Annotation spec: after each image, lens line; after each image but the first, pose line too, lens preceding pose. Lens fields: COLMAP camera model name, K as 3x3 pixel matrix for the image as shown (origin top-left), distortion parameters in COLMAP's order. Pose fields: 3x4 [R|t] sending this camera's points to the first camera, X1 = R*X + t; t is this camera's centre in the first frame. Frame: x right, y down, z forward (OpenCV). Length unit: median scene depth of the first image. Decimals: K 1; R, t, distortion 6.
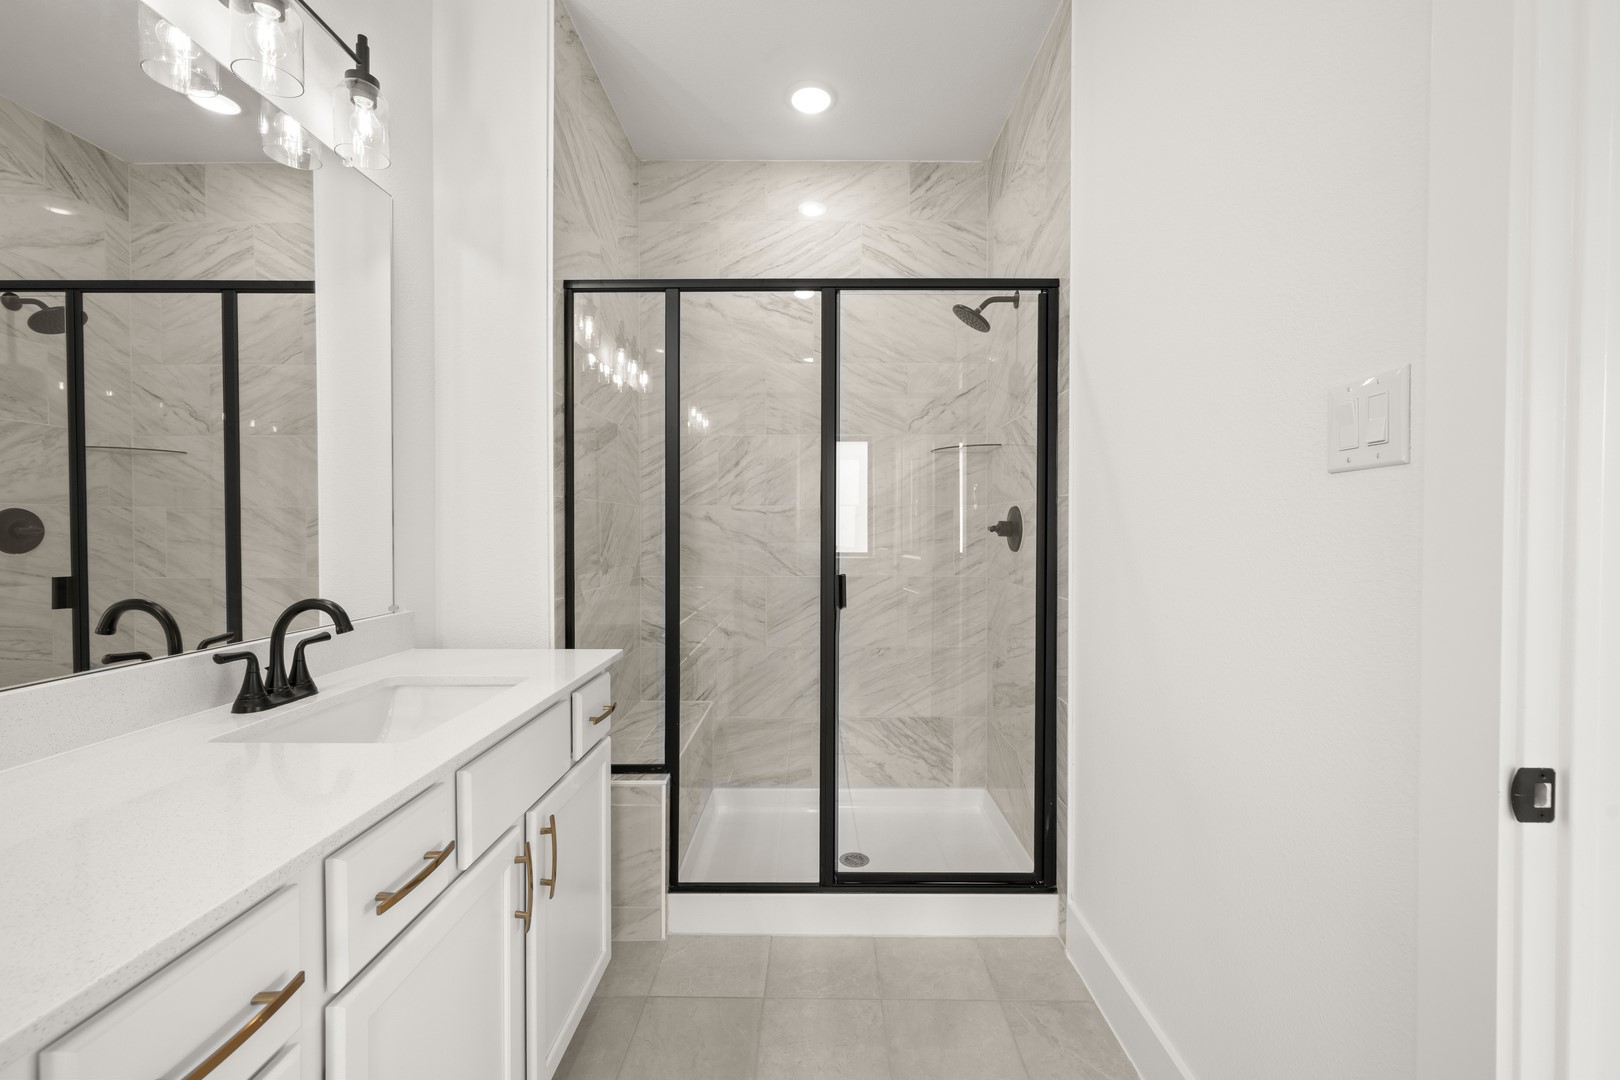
lens RADIAL K [[640.6, 0, 812.8], [0, 640.6, 539.7], [0, 0, 1]] dist [0.000138, -0.000192]
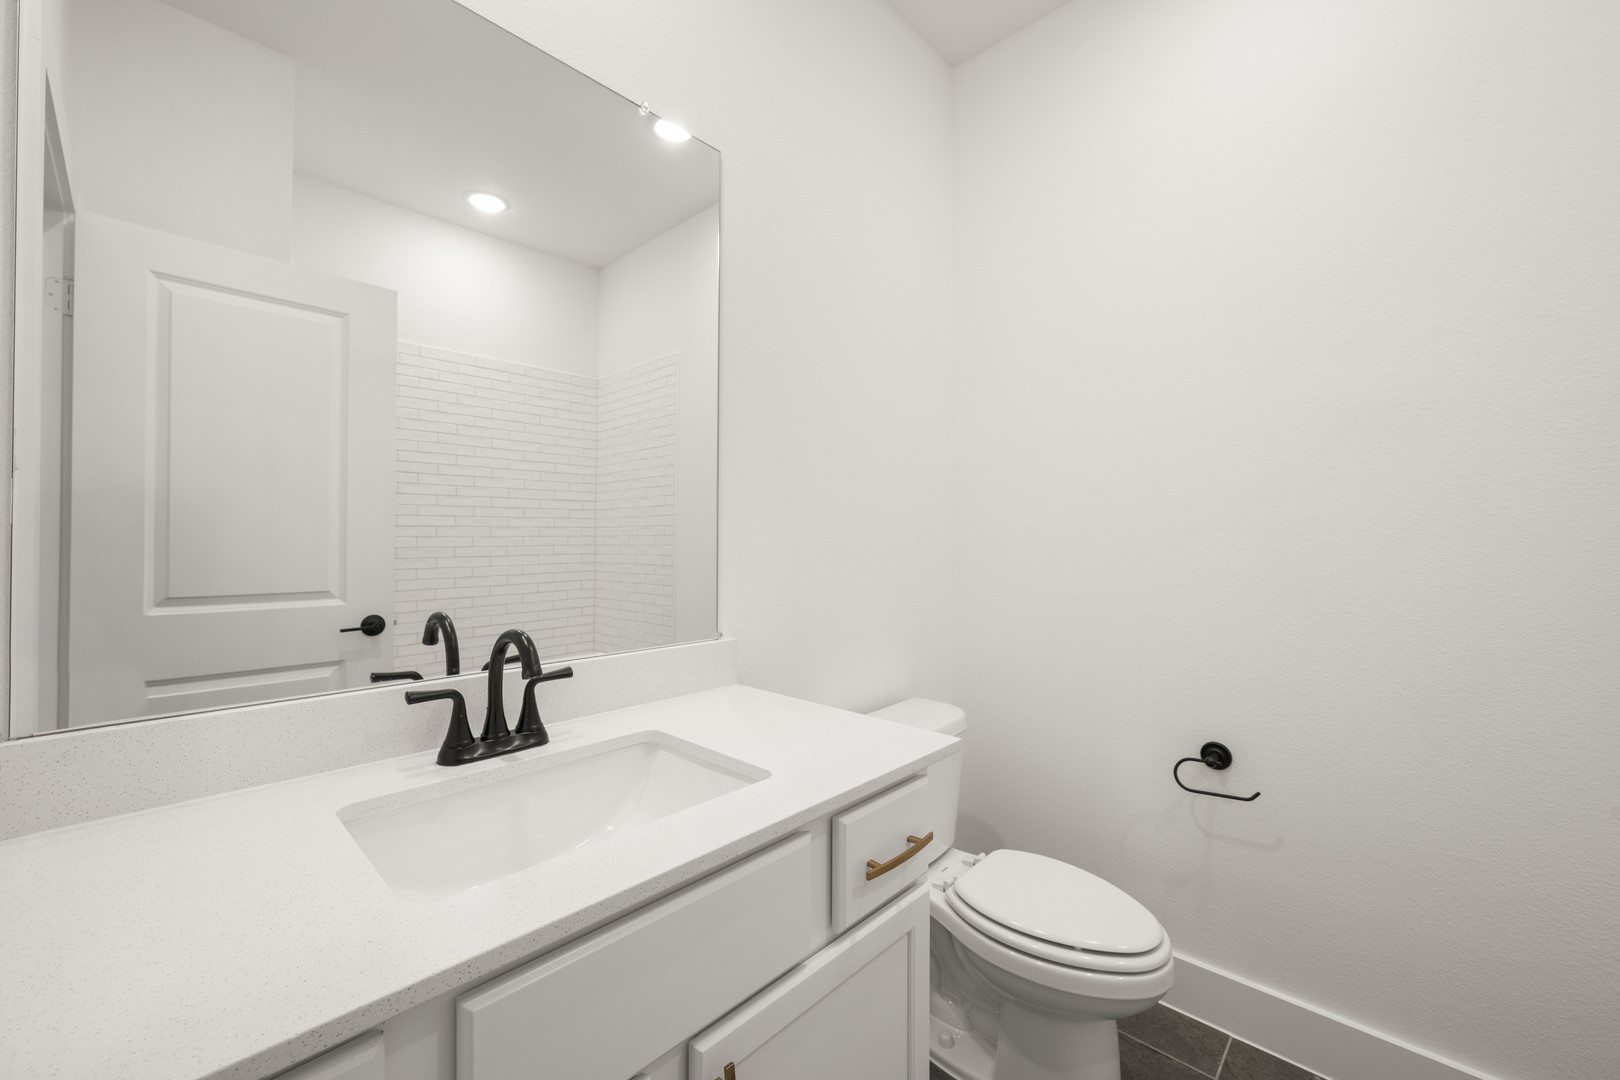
lens RADIAL K [[640.6, 0, 797.0], [0, 640.6, 545.7], [0, 0, 1]] dist [0.000138, -0.000192]
pose [[0.726779, 0.008939, -0.686813, 0.008197], [-0.012346, 0.999924, -0.000050, -0.011631], [0.686760, 0.008515, 0.726834, 0.448472]]
